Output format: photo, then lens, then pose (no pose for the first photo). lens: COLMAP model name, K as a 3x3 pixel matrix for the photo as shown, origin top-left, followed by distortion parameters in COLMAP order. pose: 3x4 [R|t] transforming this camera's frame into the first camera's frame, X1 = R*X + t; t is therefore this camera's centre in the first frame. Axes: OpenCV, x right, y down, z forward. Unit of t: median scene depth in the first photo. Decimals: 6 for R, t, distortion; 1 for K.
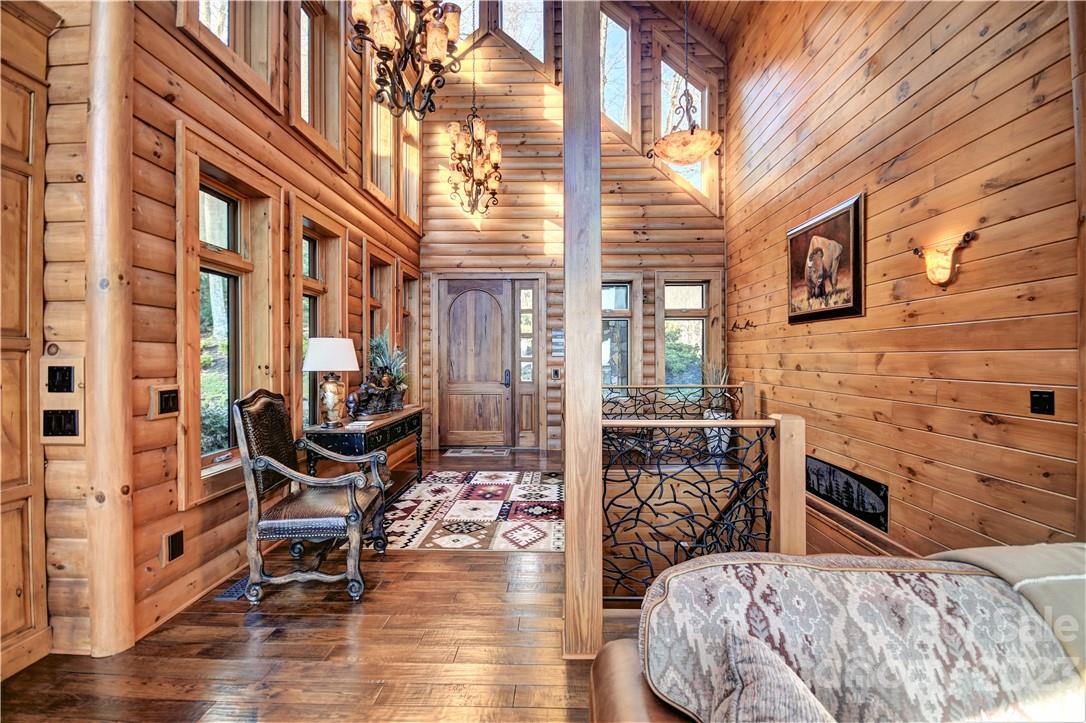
lens RADIAL K [[474.8, 0, 546.9], [0, 474.8, 359.7], [0, 0, 1]] dist [-0.011921, -0.003749]
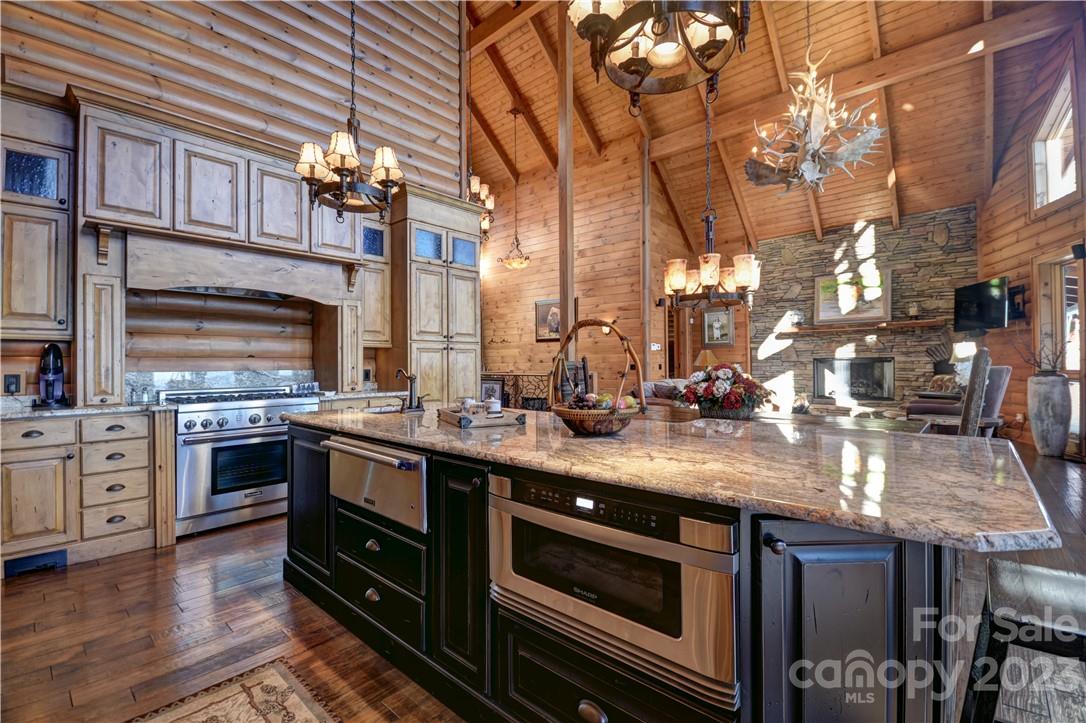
lens RADIAL K [[474.8, 0, 545.2], [0, 474.8, 360.4], [0, 0, 1]] dist [-0.011921, -0.003749]
pose [[0.648502, 0.005671, 0.761192, -1.591459], [0.005622, 0.999909, -0.012240, 0.052340], [-0.761192, 0.012217, 0.648411, -0.672762]]
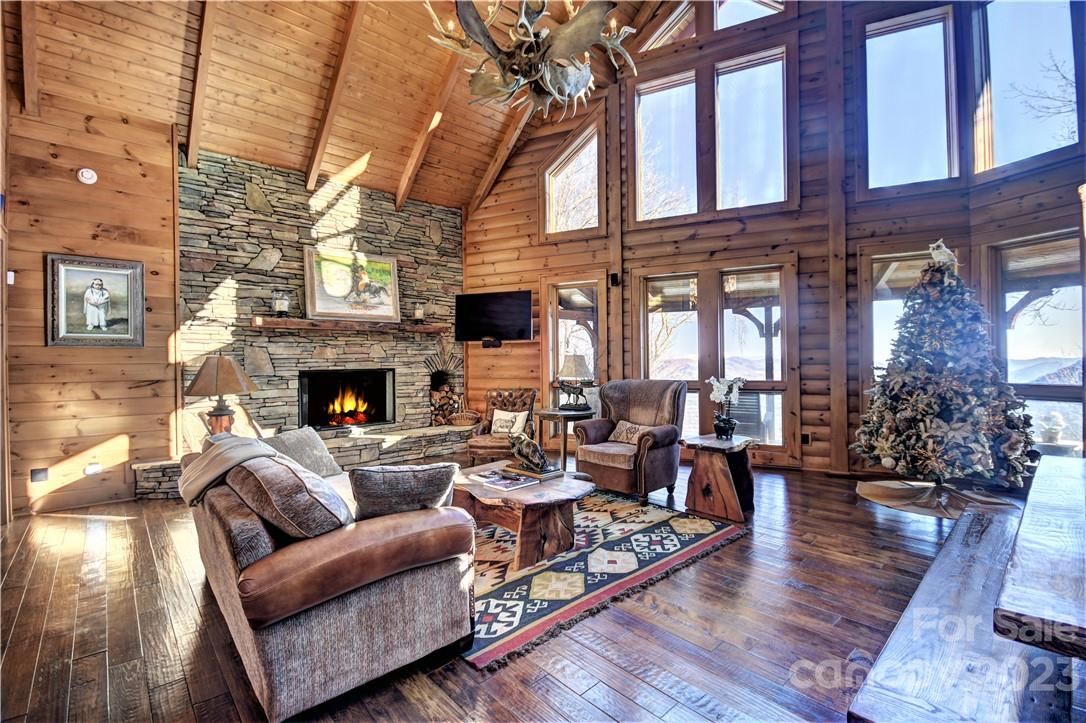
lens RADIAL K [[474.8, 0, 543.0], [0, 474.8, 363.9], [0, 0, 1]] dist [-0.011921, -0.003749]
pose [[-0.685894, 0.009295, 0.727642, -0.469796], [0.014776, 0.999890, 0.001155, 0.005238], [-0.727552, 0.011544, -0.685956, 0.393218]]
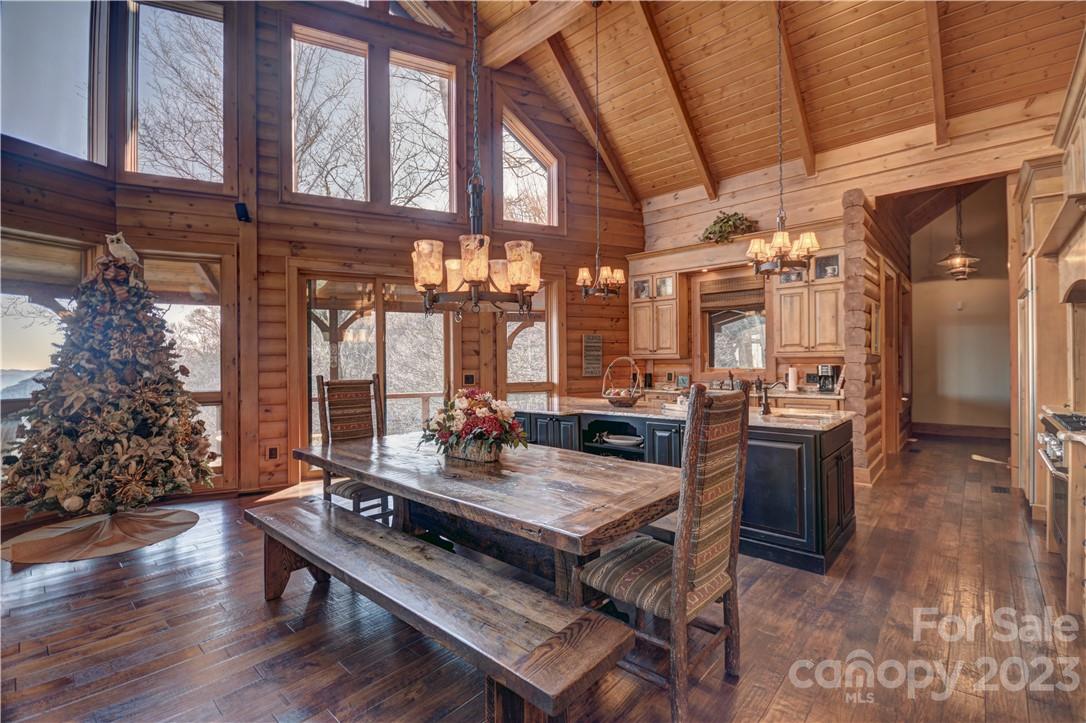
lens RADIAL K [[474.8, 0, 549.0], [0, 474.8, 359.6], [0, 0, 1]] dist [-0.011921, -0.003749]
pose [[-0.641963, 0.008504, -0.766688, -0.112131], [0.011748, 0.999930, 0.001254, -0.000277], [0.766646, -0.008202, -0.642018, 0.242976]]
